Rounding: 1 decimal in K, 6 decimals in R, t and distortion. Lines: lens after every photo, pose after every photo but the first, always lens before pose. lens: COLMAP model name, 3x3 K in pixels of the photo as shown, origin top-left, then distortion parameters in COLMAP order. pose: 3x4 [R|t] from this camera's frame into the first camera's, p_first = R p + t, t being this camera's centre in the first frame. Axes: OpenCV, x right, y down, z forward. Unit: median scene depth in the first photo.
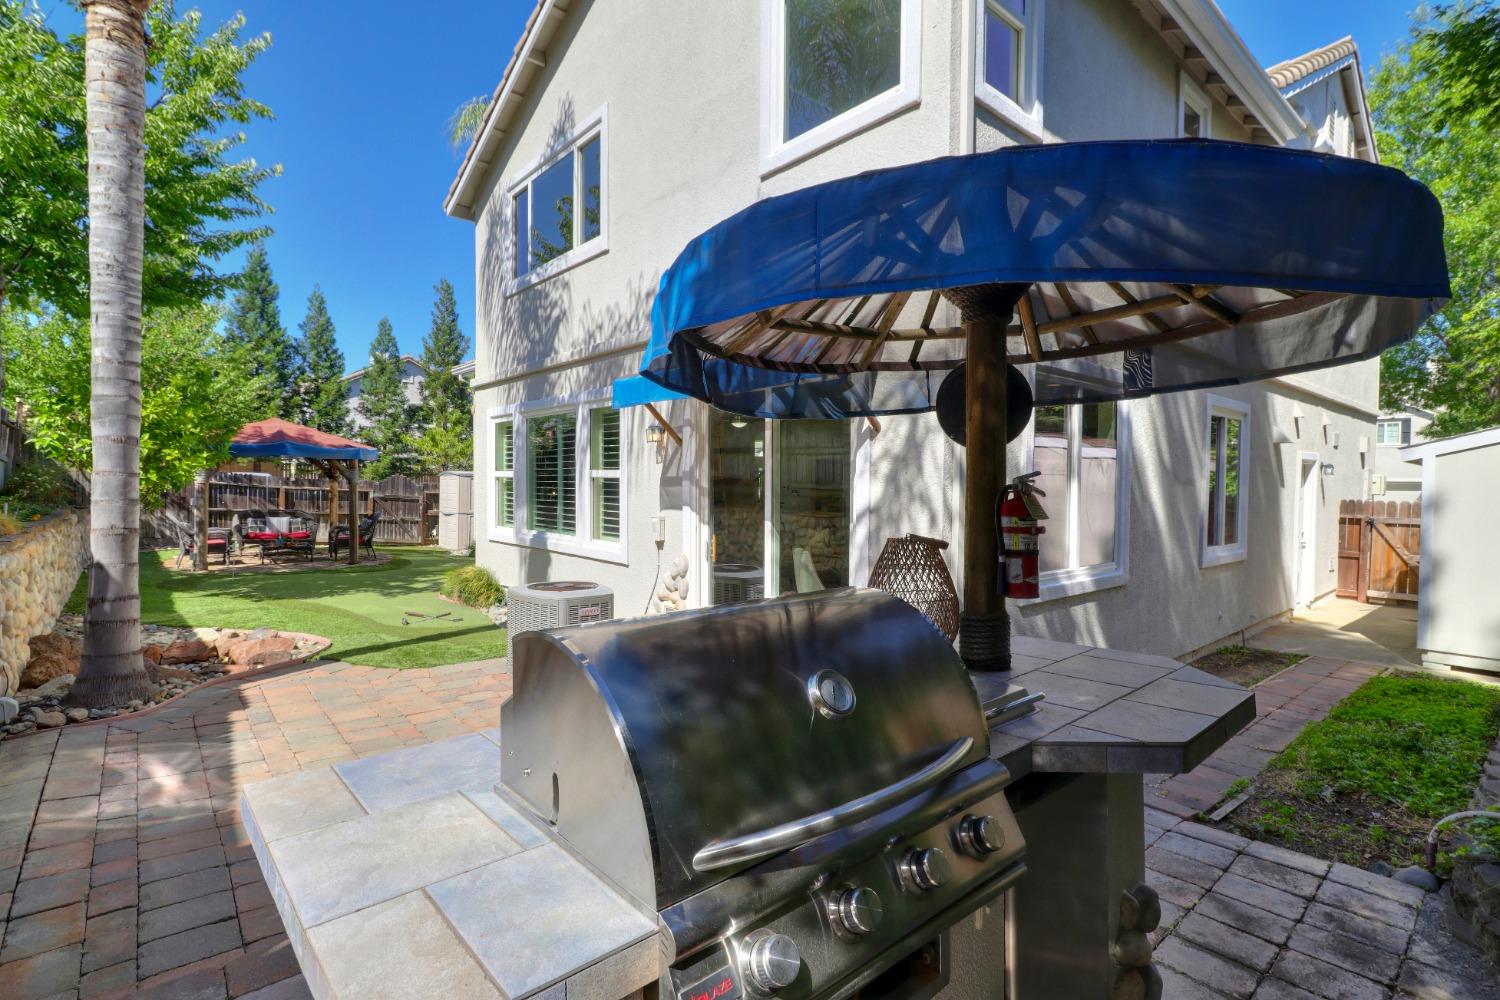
lens RADIAL K [[700.4, 0, 748.7], [0, 700.4, 497.7], [0, 0, 1]] dist [0.004004, -0.002075]
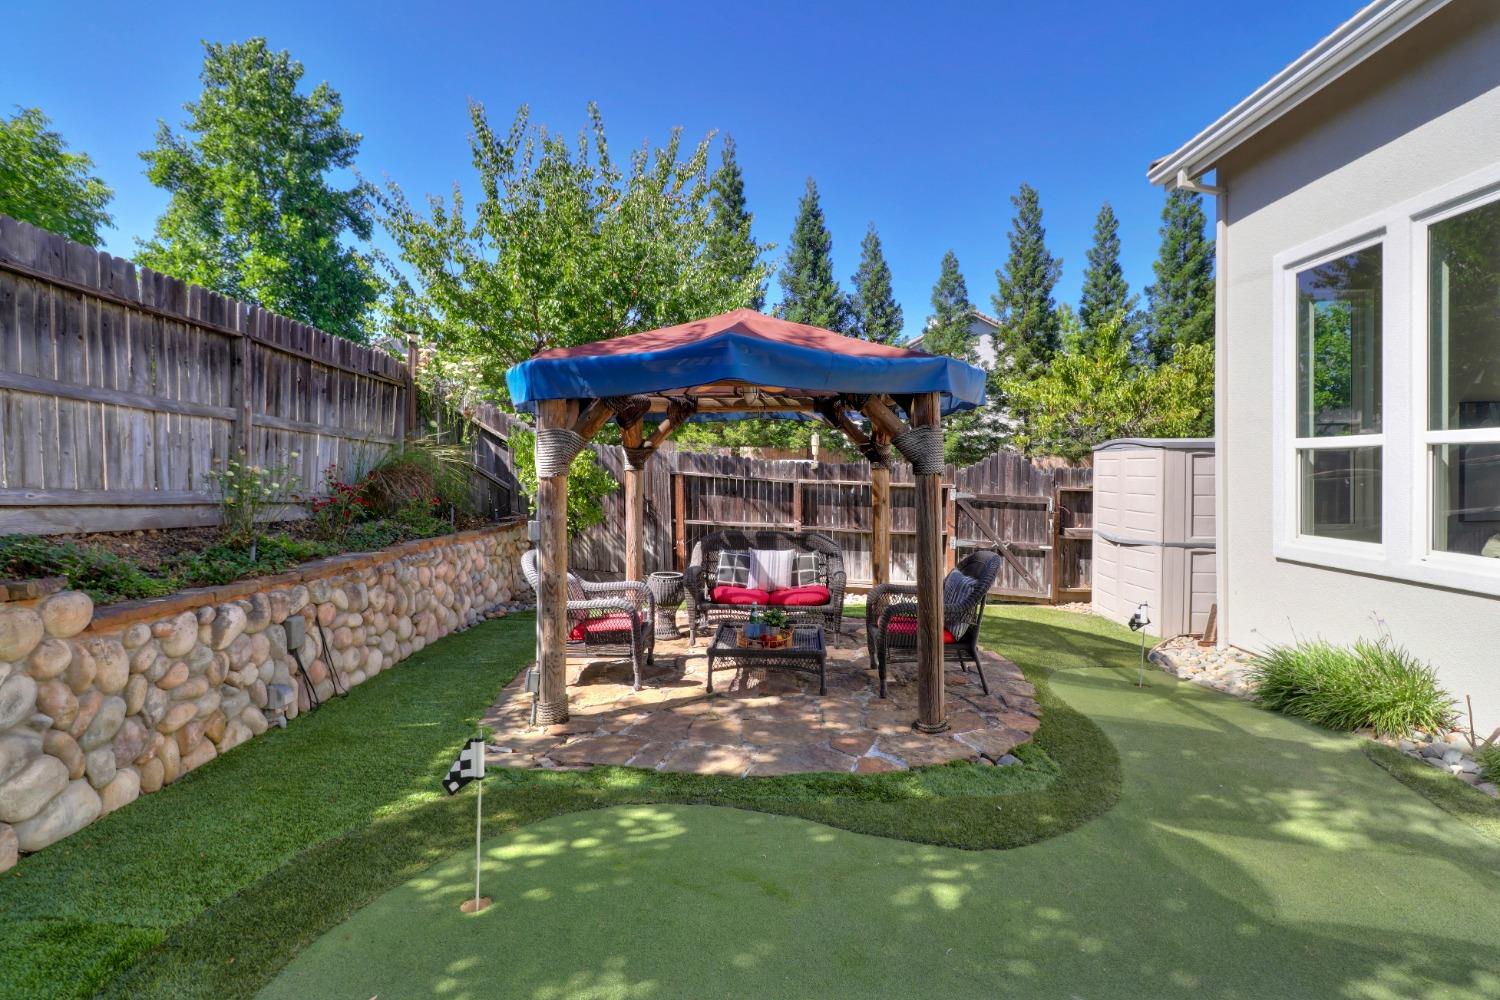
lens RADIAL K [[700.4, 0, 750.6], [0, 700.4, 491.6], [0, 0, 1]] dist [0.004004, -0.002075]
pose [[0.741627, 0.003380, -0.670804, -0.192566], [0.003357, 0.999956, 0.008750, -0.006503], [0.670804, -0.008741, 0.741583, 0.332555]]
